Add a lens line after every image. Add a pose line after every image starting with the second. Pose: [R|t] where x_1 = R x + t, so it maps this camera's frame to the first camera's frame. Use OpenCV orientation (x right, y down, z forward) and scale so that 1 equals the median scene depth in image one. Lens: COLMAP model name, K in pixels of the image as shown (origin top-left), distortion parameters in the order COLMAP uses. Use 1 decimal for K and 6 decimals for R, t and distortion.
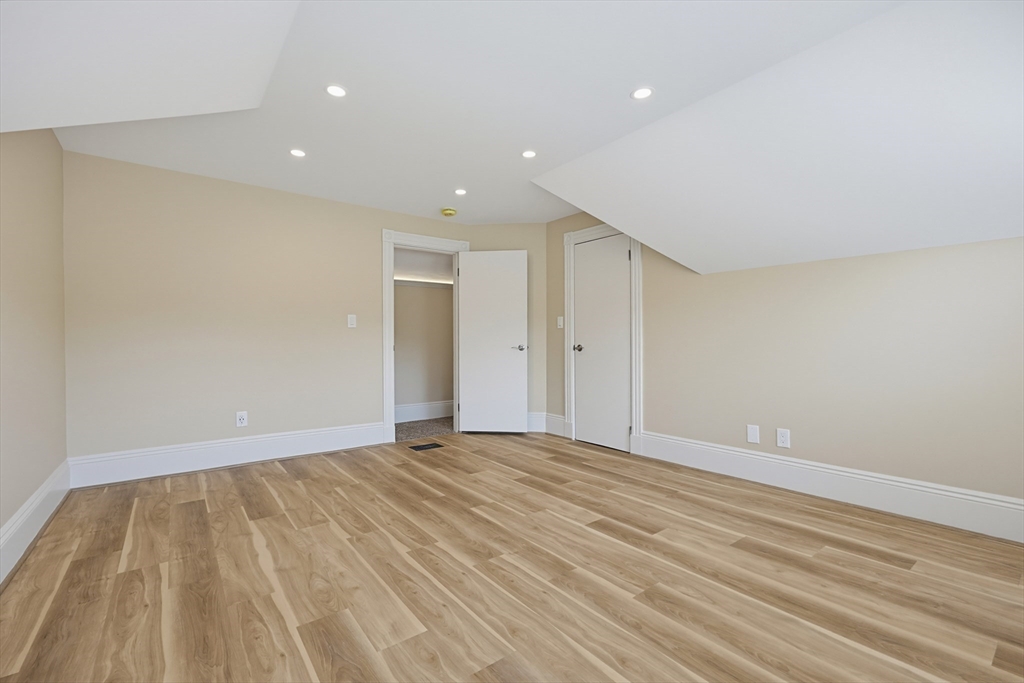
lens RADIAL K [[446.6, 0, 520.0], [0, 446.6, 341.8], [0, 0, 1]] dist [0.002693, -0.000693]
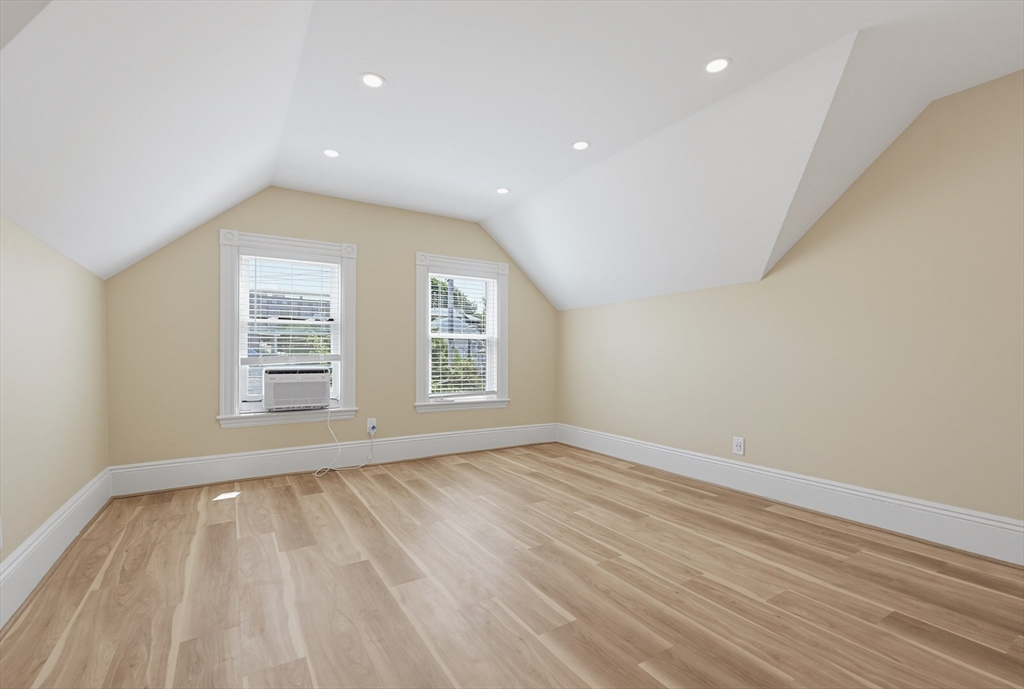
lens RADIAL K [[446.6, 0, 512.6], [0, 446.6, 348.2], [0, 0, 1]] dist [0.002693, -0.000693]
pose [[-0.994438, 0.009258, 0.104912, -0.120241], [0.007955, 0.999886, -0.012833, 0.003729], [-0.105019, -0.011927, -0.994399, 2.130230]]
